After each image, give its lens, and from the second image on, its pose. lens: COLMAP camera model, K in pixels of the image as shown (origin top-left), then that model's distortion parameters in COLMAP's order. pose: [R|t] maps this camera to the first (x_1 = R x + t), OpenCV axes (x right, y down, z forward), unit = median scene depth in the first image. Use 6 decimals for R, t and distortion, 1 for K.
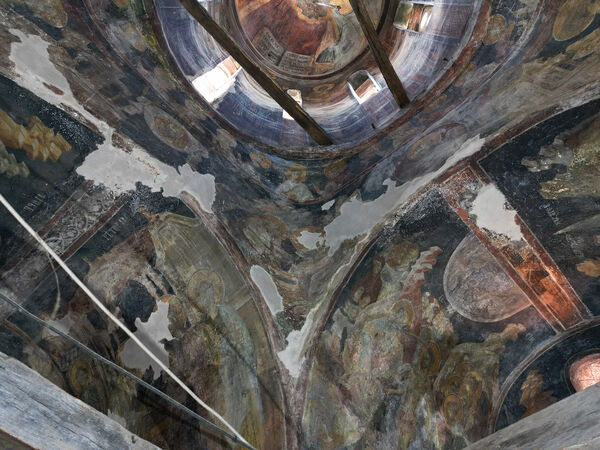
lens RADIAL K [[427.9, 0, 299.8], [0, 427.9, 224.1], [0, 0, 1]] dist [0.018751, -0.001119]
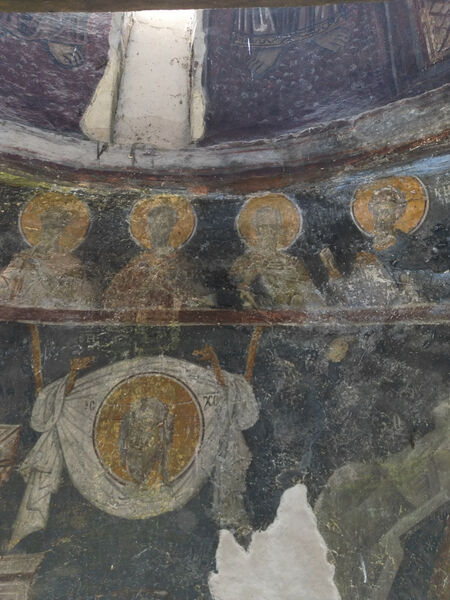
lens RADIAL K [[427.9, 0, 226.4], [0, 427.9, 300.1], [0, 0, 1]] dist [0.018751, -0.001119]
pose [[0.684439, -0.229616, -0.691968, 0.046936], [0.642245, 0.639088, 0.423188, -0.426073], [0.345058, -0.734060, 0.584886, 0.929042]]
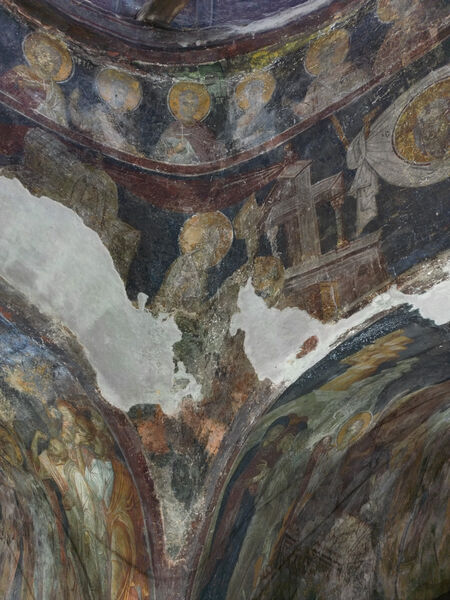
lens RADIAL K [[427.9, 0, 224.4], [0, 427.9, 299.7], [0, 0, 1]] dist [0.018751, -0.001119]
pose [[-0.027256, -0.435013, -0.900011, 0.044835], [0.882325, 0.412715, -0.226203, -0.243167], [0.469850, -0.800268, 0.372574, 0.596455]]
